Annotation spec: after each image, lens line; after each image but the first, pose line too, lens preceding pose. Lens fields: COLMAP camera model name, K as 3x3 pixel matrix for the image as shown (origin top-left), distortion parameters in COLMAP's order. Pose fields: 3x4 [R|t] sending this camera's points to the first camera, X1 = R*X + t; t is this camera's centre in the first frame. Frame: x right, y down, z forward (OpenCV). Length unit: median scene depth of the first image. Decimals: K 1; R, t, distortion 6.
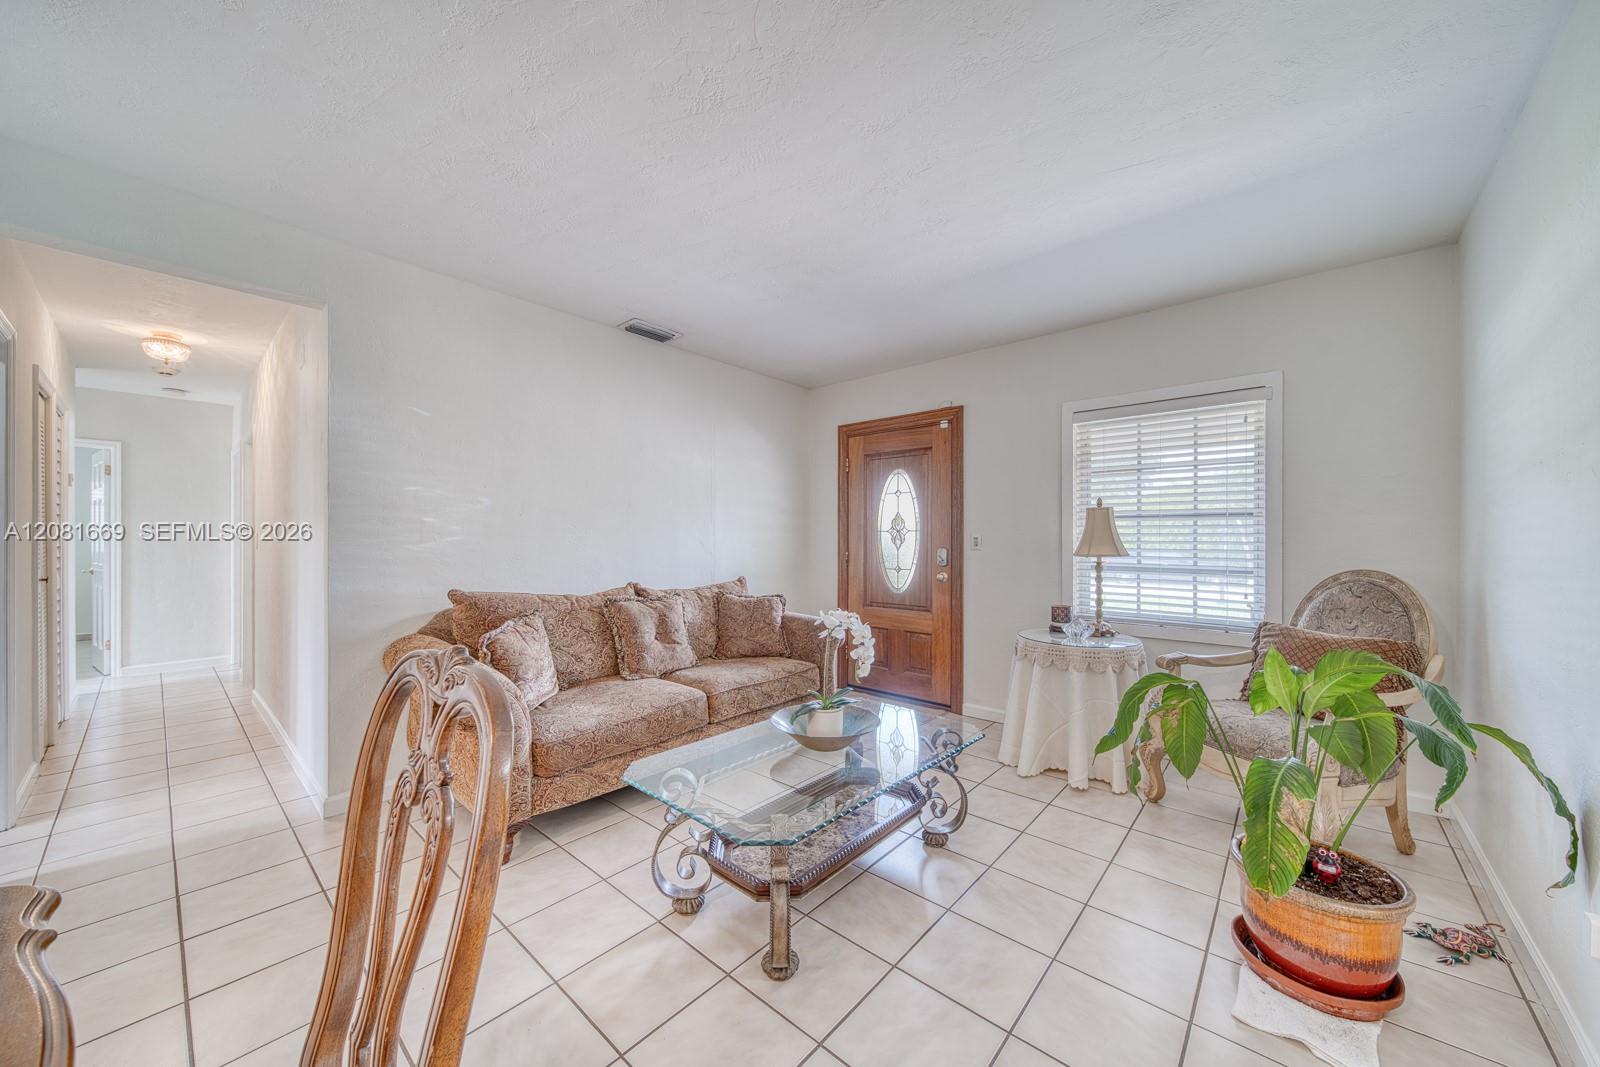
lens RADIAL K [[565.7, 0, 811.5], [0, 565.7, 547.3], [0, 0, 1]] dist [0.010815, -0.003602]
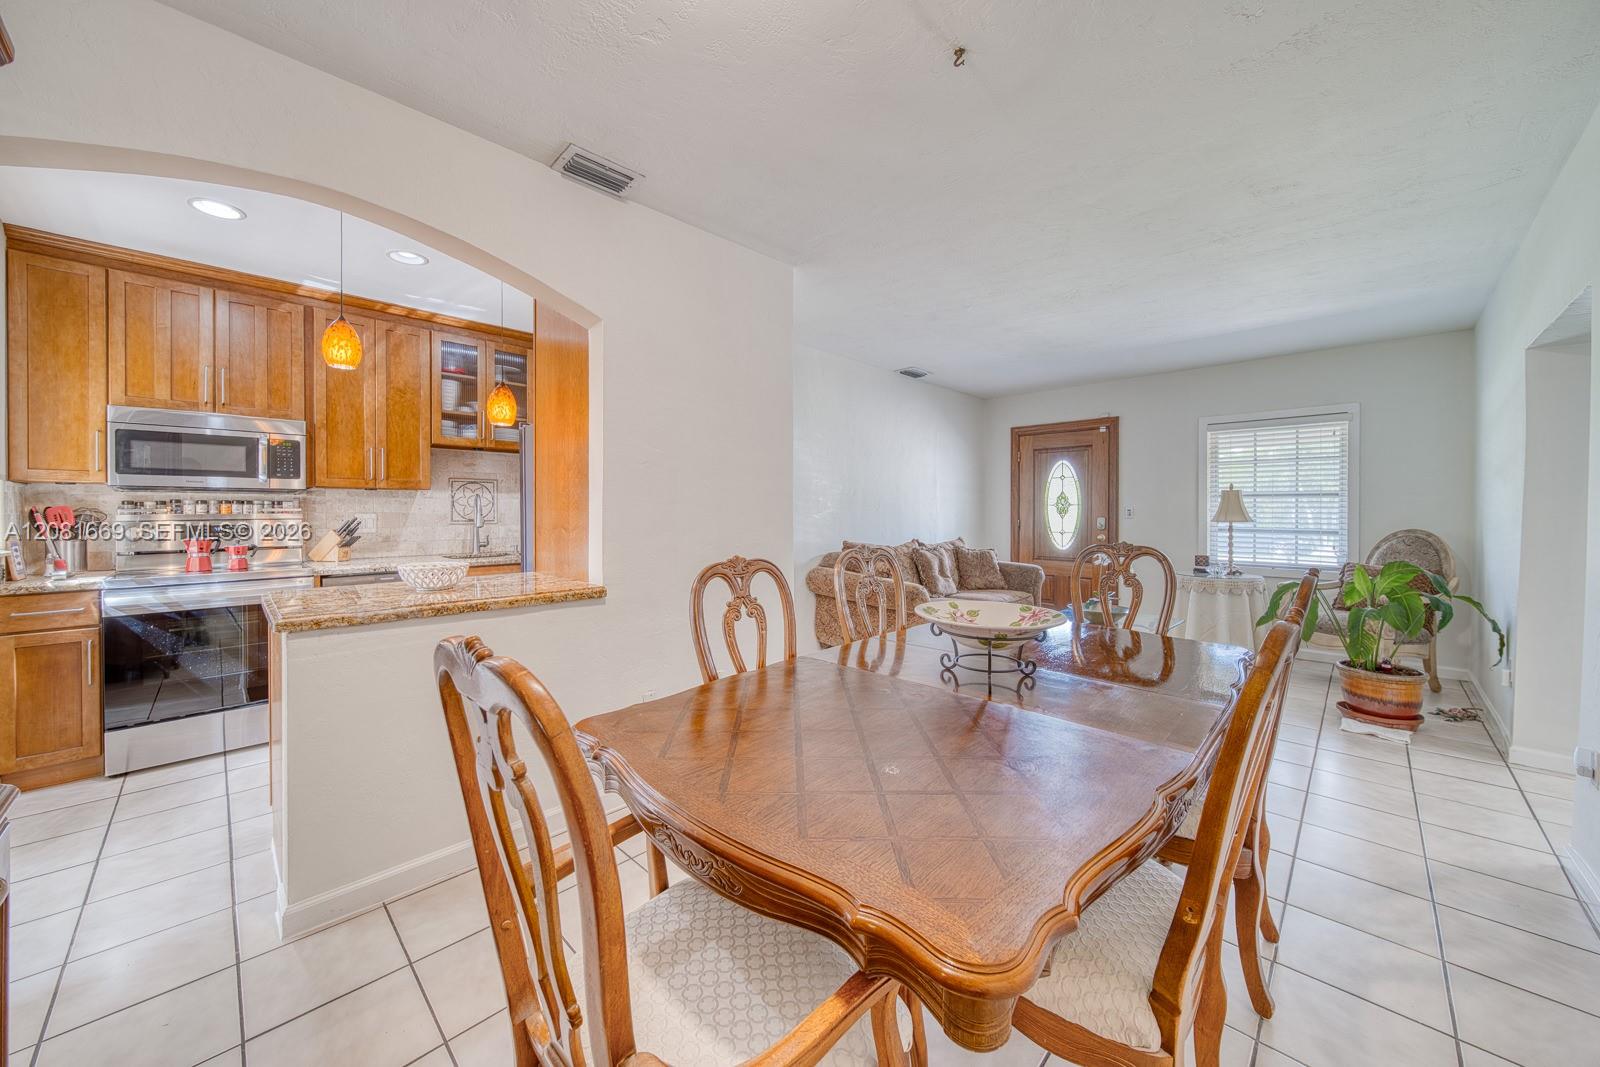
lens RADIAL K [[579.2, 0, 795.8], [0, 579.2, 521.8], [0, 0, 1]] dist [0.000539, -0.000394]
pose [[0.997784, 0.000857, -0.066527, -0.554975], [-0.000614, 0.999993, 0.003671, 0.009849], [0.066529, -0.003622, 0.997778, -0.627700]]
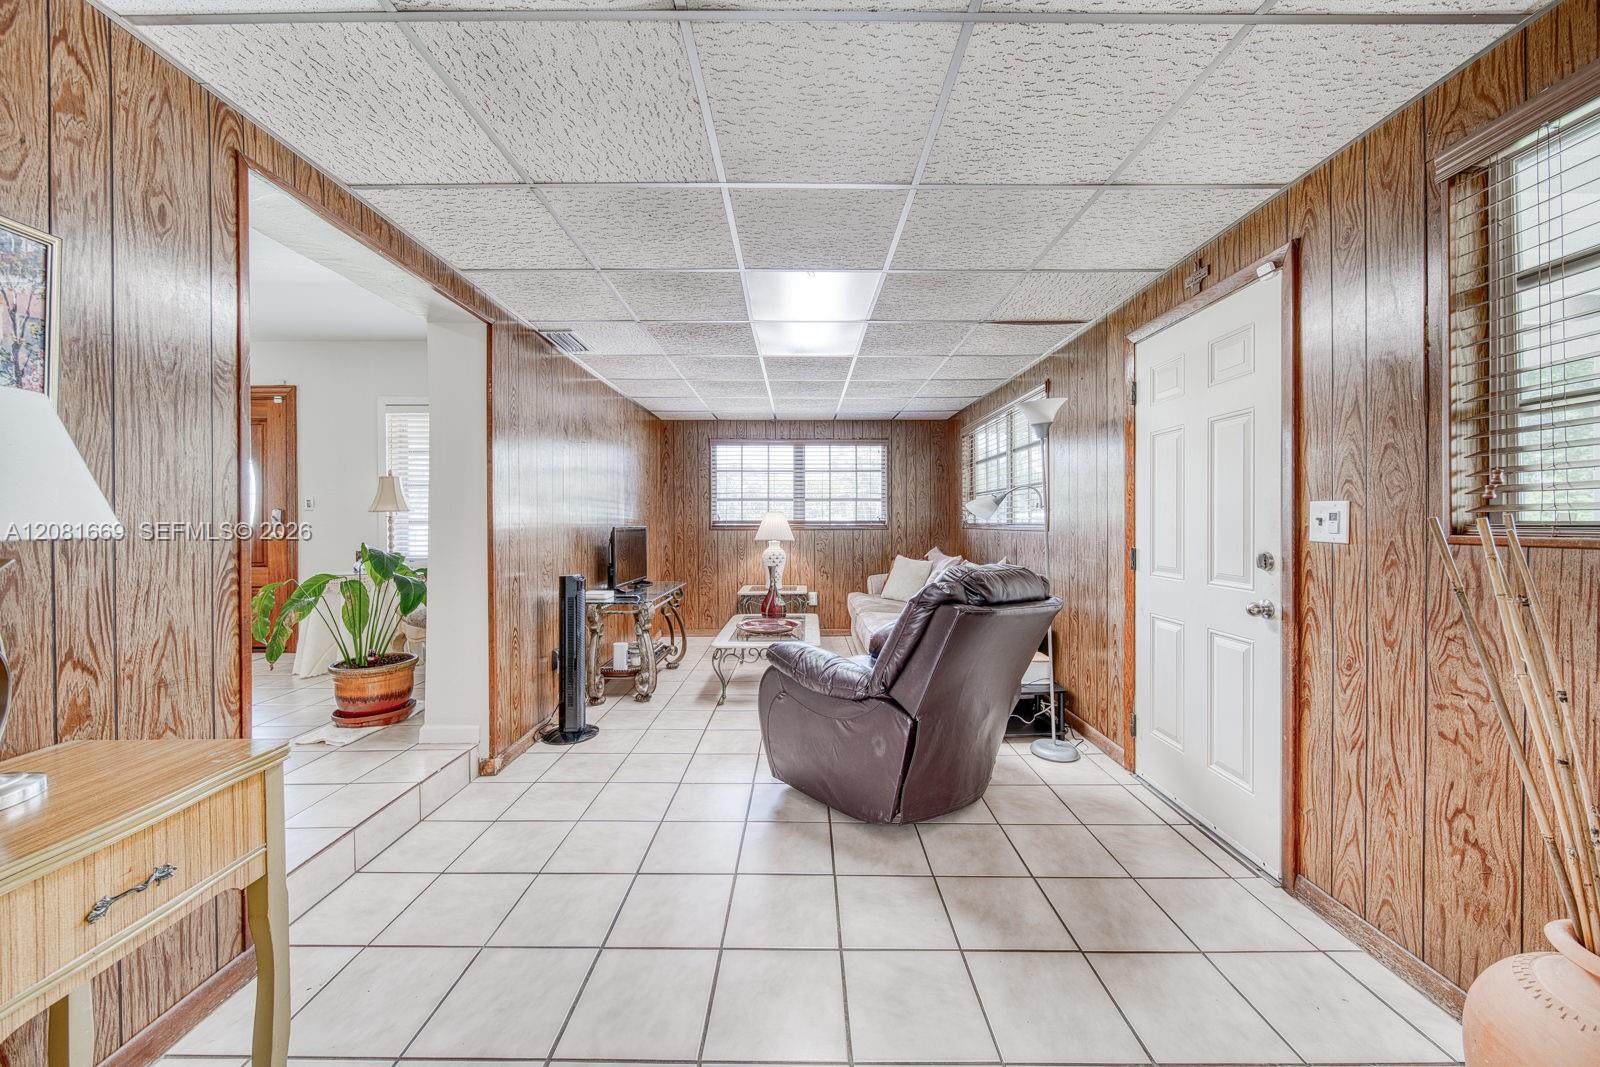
lens RADIAL K [[579.2, 0, 795.8], [0, 579.2, 521.8], [0, 0, 1]] dist [0.000539, -0.000394]
pose [[0.760407, -0.011203, 0.649351, 0.343631], [0.013068, 0.999913, 0.001948, 0.050045], [-0.649316, 0.007004, 0.760487, -0.719214]]
